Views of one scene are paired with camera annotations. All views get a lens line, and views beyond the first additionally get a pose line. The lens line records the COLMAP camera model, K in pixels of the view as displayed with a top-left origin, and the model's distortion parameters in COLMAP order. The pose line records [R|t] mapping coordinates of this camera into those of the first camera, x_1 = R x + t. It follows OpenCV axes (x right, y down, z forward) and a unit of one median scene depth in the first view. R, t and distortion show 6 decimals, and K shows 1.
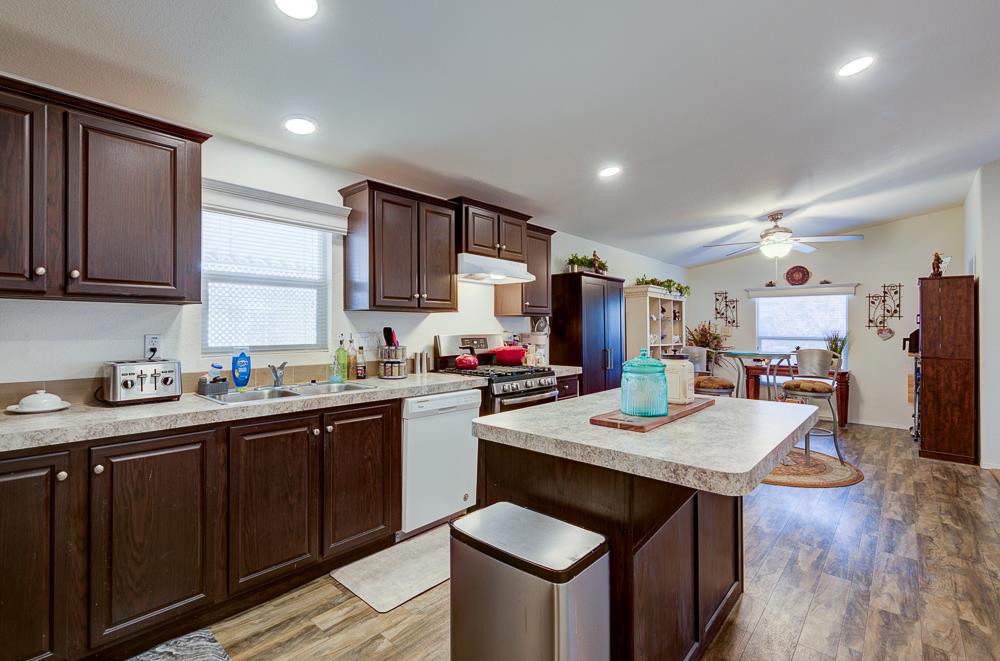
lens RADIAL K [[451.3, 0, 498.3], [0, 451.3, 322.3], [0, 0, 1]] dist [-0.000634, -0.000939]
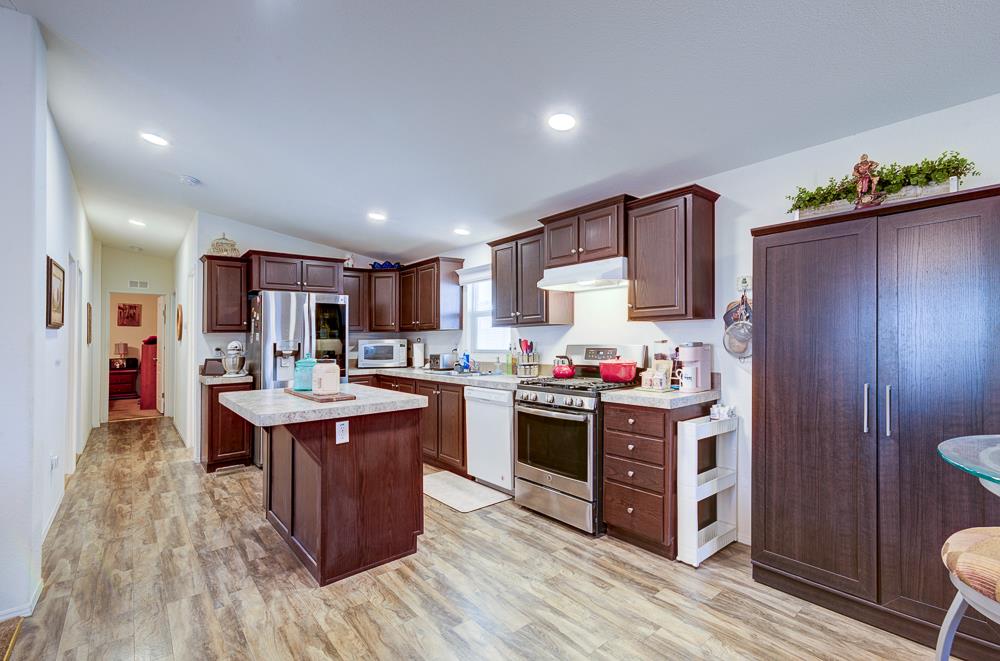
lens RADIAL K [[450.5, 0, 492.9], [0, 450.5, 329.8], [0, 0, 1]] dist [0.000665, 0.000032]
pose [[-0.155992, -0.021755, -0.987519, 0.697831], [0.024292, 0.999371, -0.025853, 0.011057], [0.987460, -0.028022, -0.155365, 0.717466]]
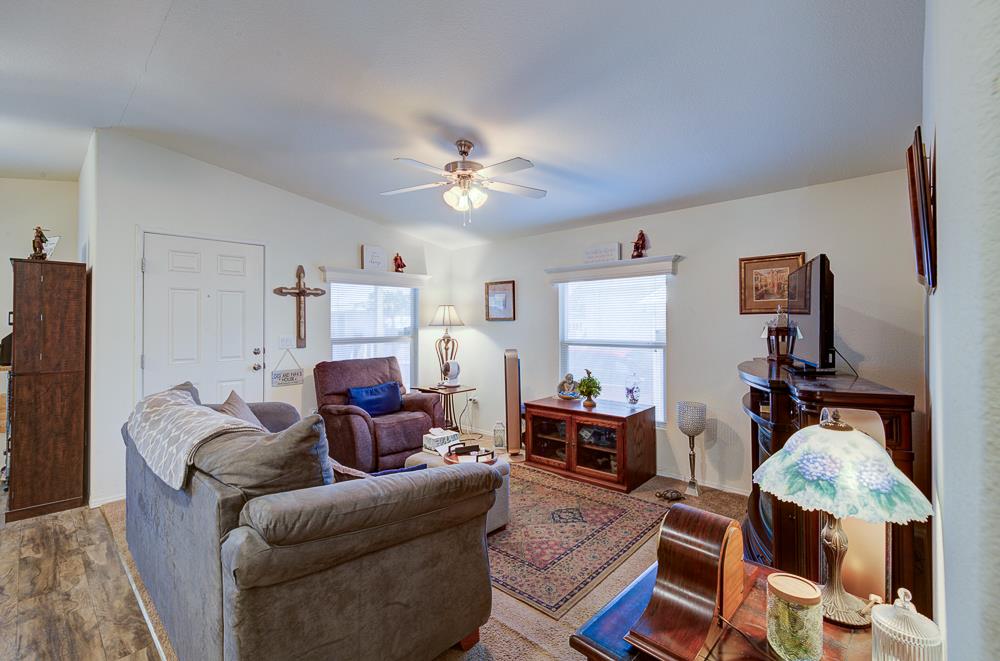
lens RADIAL K [[448.5, 0, 489.3], [0, 448.5, 315.0], [0, 0, 1]] dist [0.000539, 0.000321]
pose [[0.031966, 0.012264, 0.999414, 0.264595], [-0.007409, 0.999900, -0.012033, -0.009488], [-0.999462, -0.007020, 0.032053, 0.241822]]
